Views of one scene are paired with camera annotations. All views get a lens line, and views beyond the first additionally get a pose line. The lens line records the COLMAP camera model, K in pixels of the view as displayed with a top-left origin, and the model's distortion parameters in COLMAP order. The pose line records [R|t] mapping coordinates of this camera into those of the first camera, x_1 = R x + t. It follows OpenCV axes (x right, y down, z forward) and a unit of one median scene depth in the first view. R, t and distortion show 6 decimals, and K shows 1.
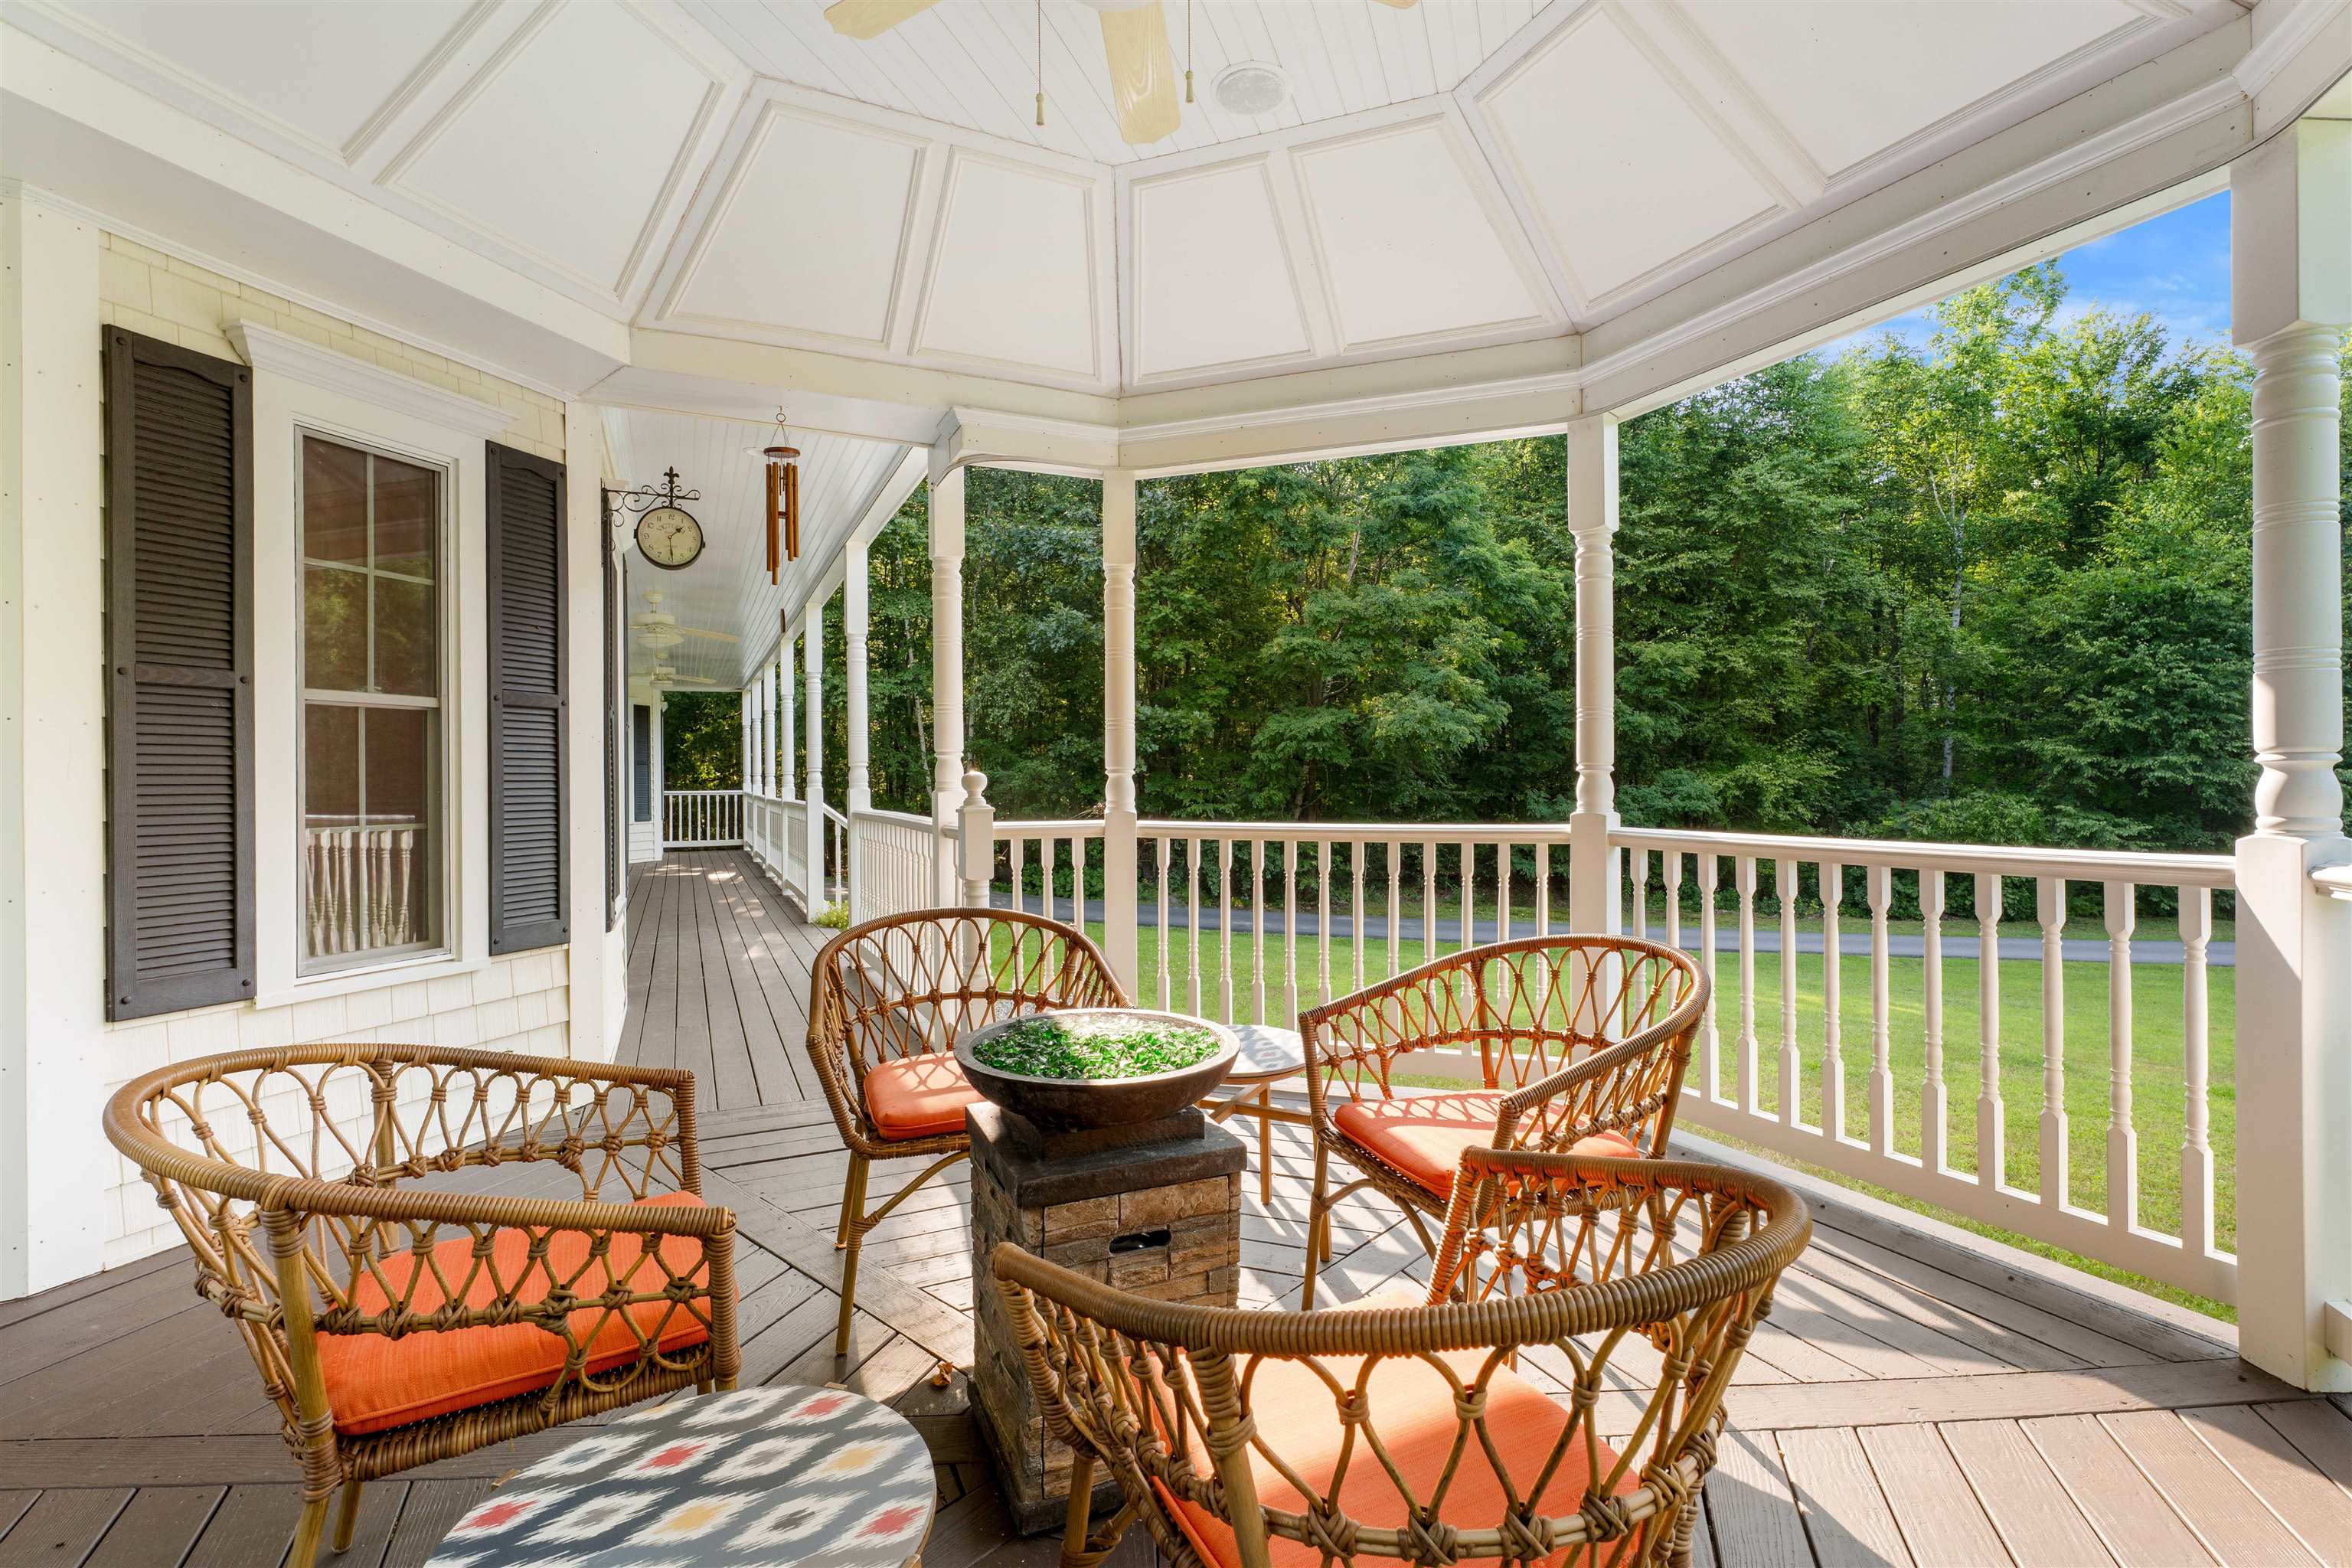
lens RADIAL K [[1083.2, 0, 1176.0], [0, 1083.2, 784.0], [0, 0, 1]] dist [0.001463, 0.000110]
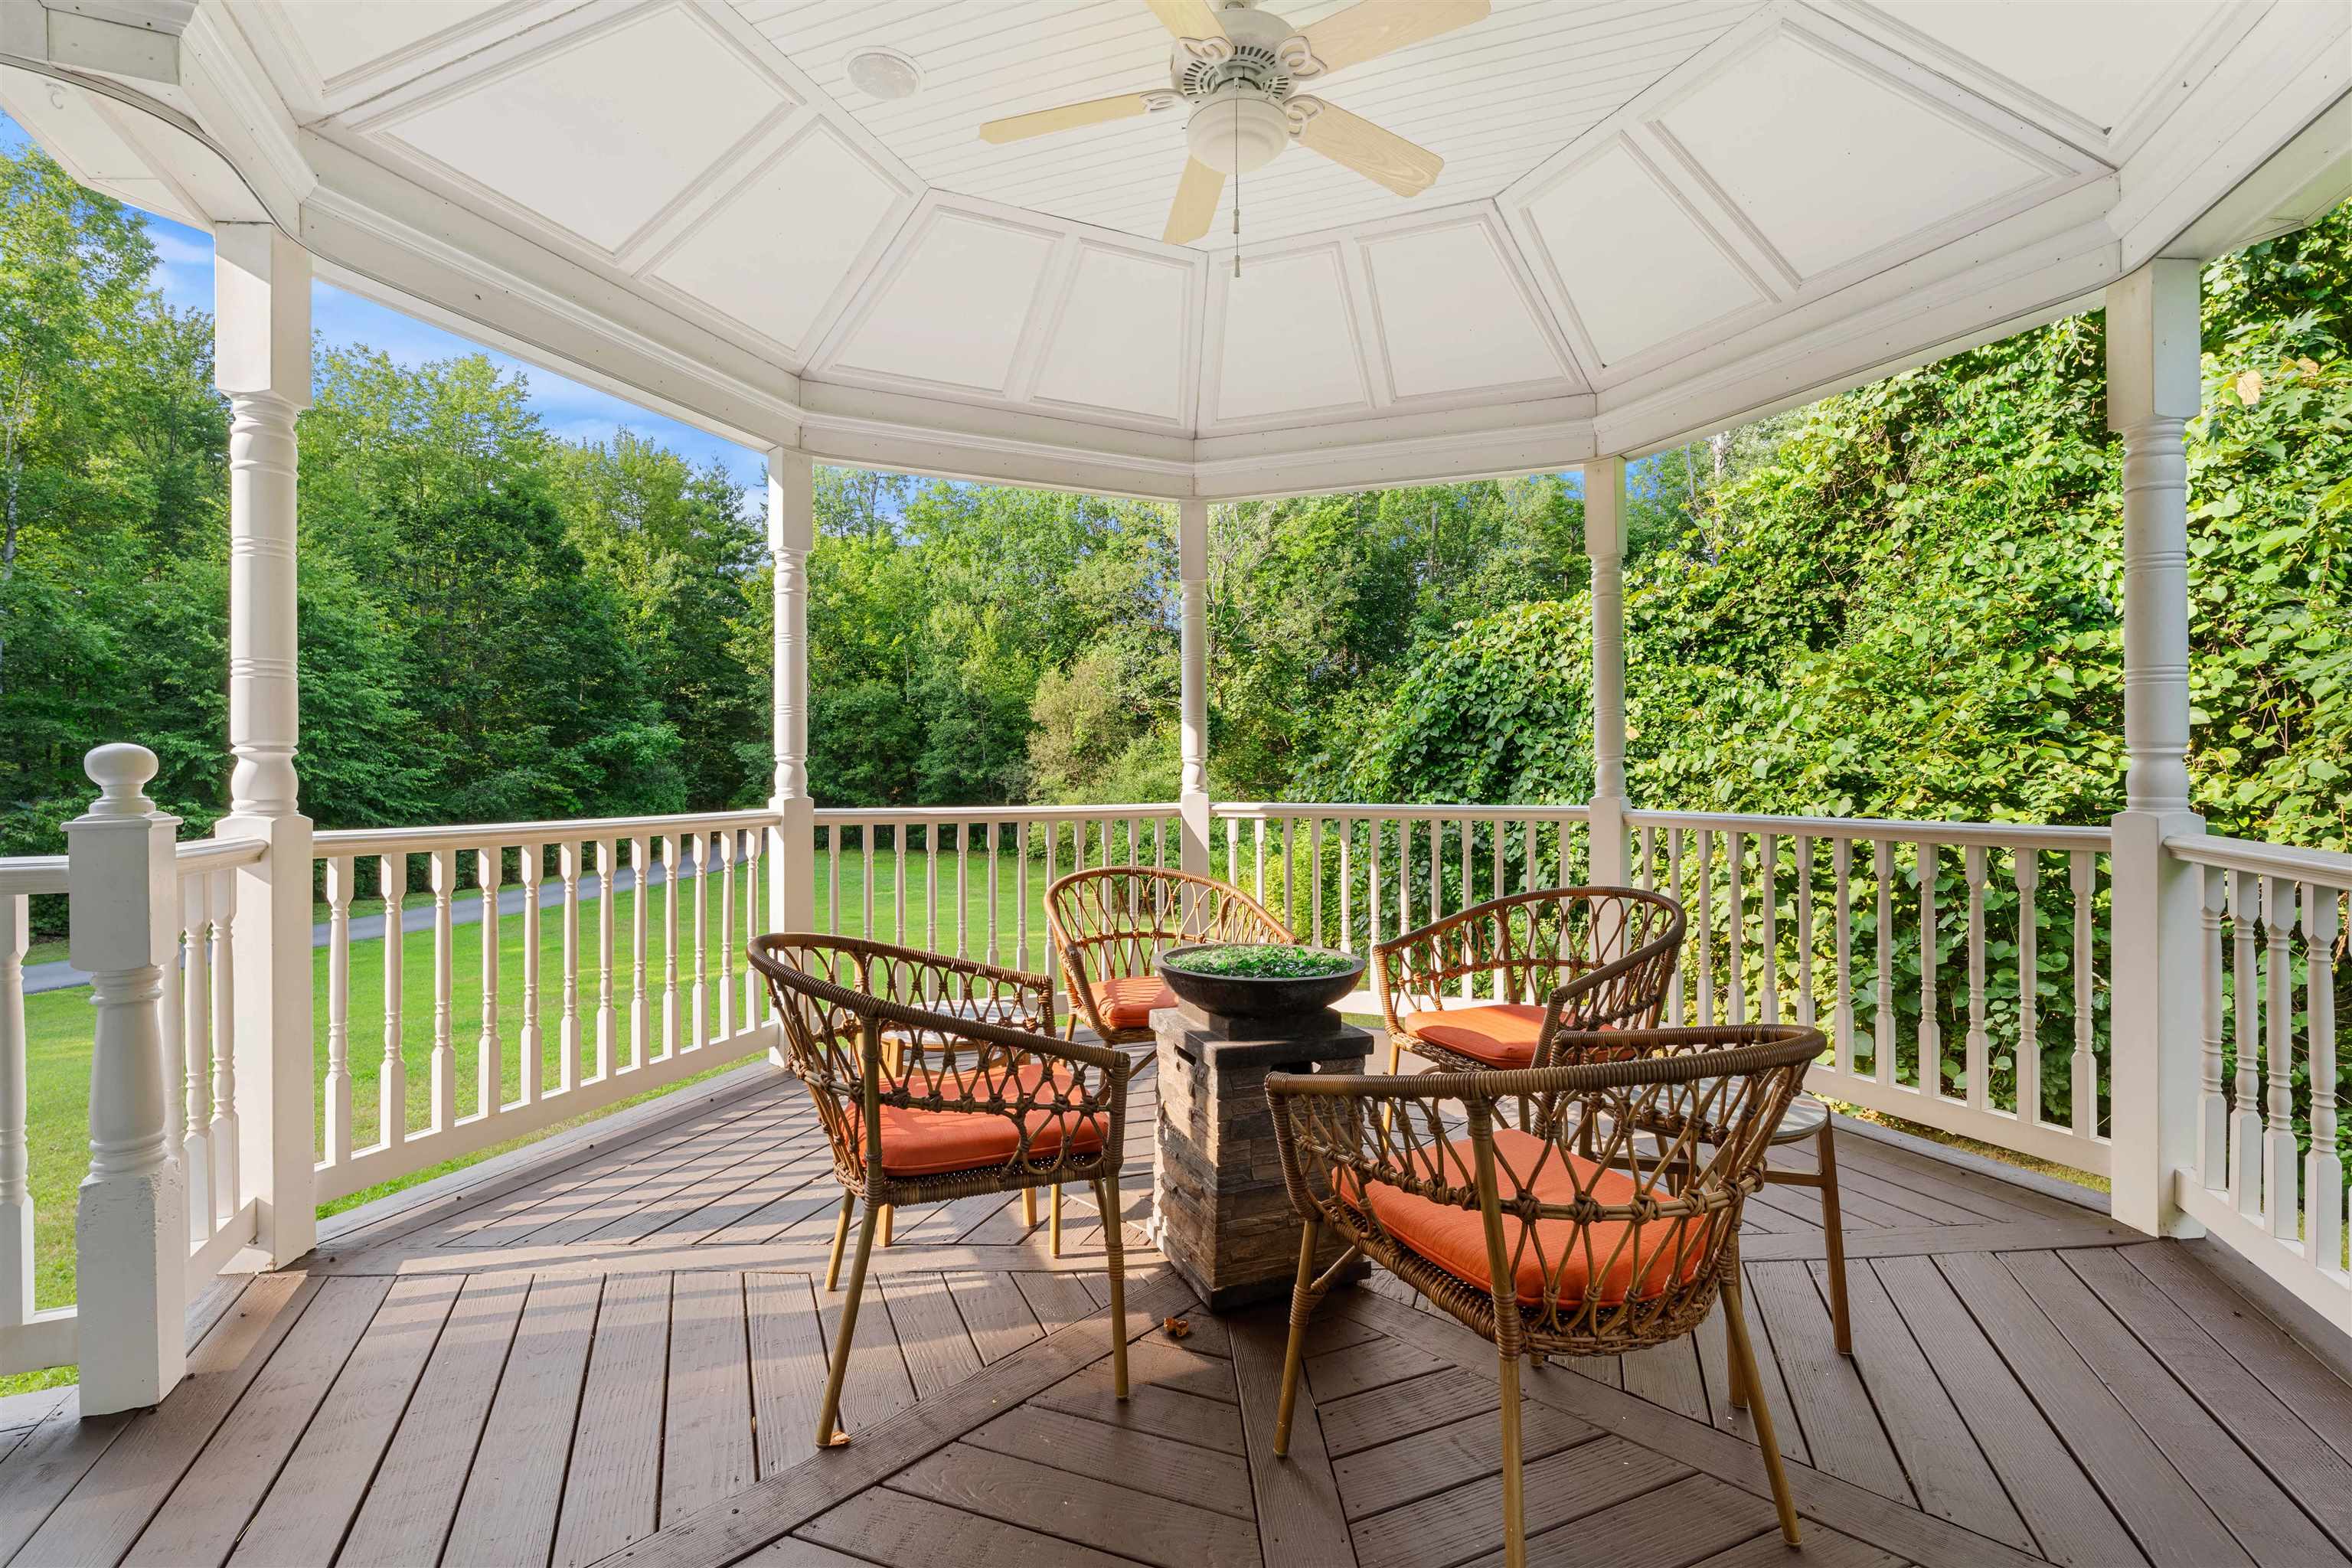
lens RADIAL K [[1083.2, 0, 1176.0], [0, 1083.2, 784.0], [0, 0, 1]] dist [0.001463, 0.000110]
pose [[-0.008225, -0.006788, 0.999943, -0.160303], [0.005979, 0.999959, 0.006838, 0.001555], [-0.999948, 0.006035, -0.008185, 0.126560]]
